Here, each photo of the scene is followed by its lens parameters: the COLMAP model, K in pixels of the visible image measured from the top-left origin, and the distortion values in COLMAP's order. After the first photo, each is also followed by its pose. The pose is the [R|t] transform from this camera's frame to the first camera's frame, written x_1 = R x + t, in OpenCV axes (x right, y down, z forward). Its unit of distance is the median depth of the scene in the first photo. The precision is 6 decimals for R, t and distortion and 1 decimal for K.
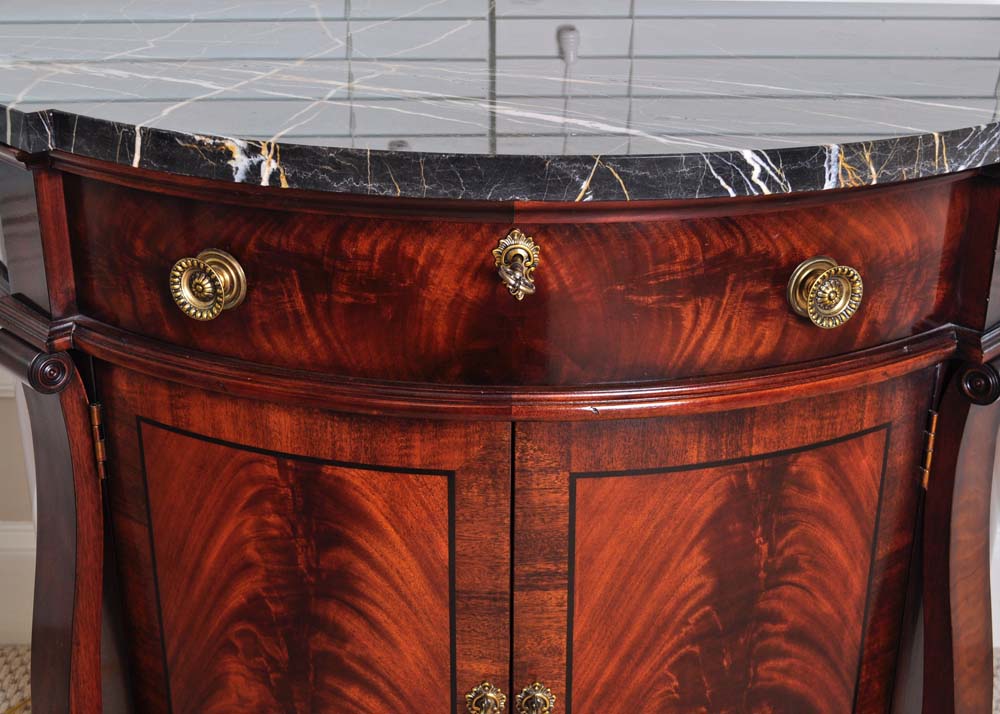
lens RADIAL K [[1410.0, 0, 500.0], [0, 1410.0, 357.0], [0, 0, 1]] dist [-0.041562, -0.000150]
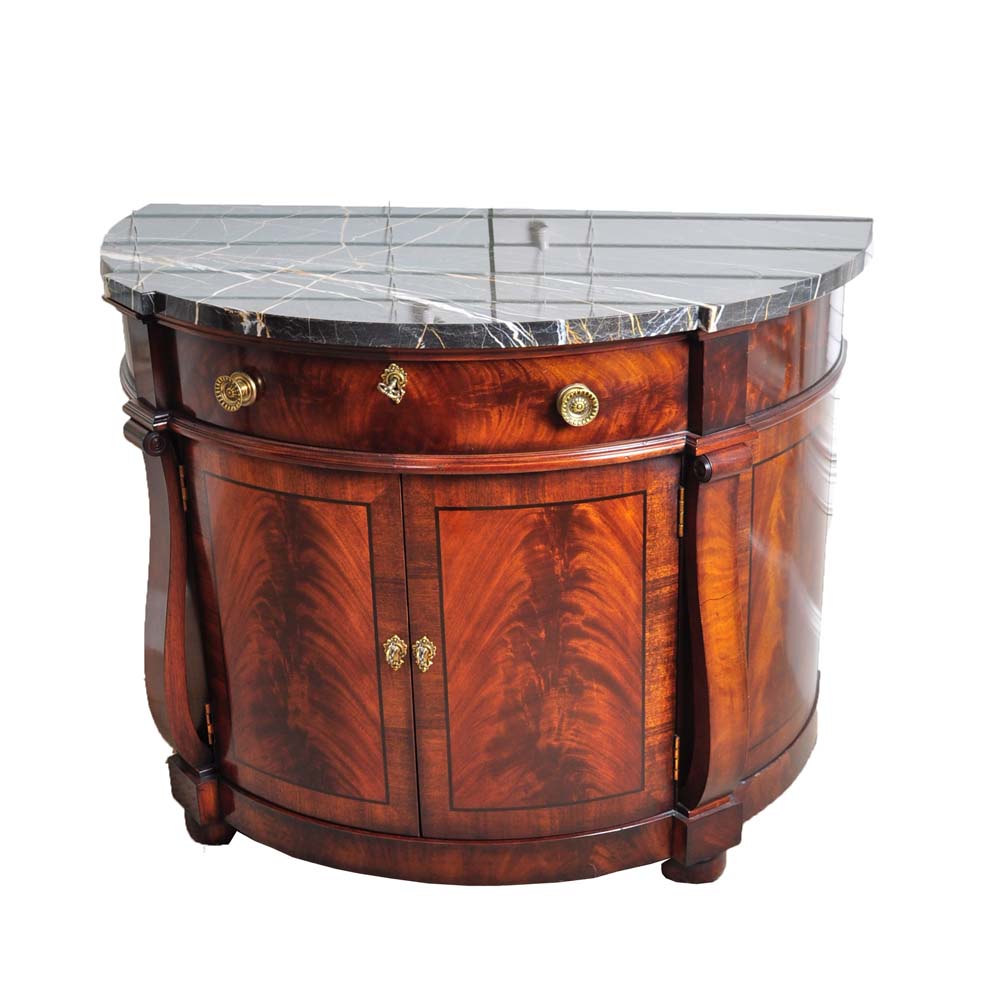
lens RADIAL K [[1755.4, 0, 502.5], [0, 1755.4, 630.2], [0, 0, 1]] dist [-0.055512, -0.064009]
pose [[0.983249, 0.051512, -0.174839, 0.520635], [-0.042996, 0.997713, 0.052150, 0.118516], [0.177126, -0.043759, 0.983215, -1.116523]]
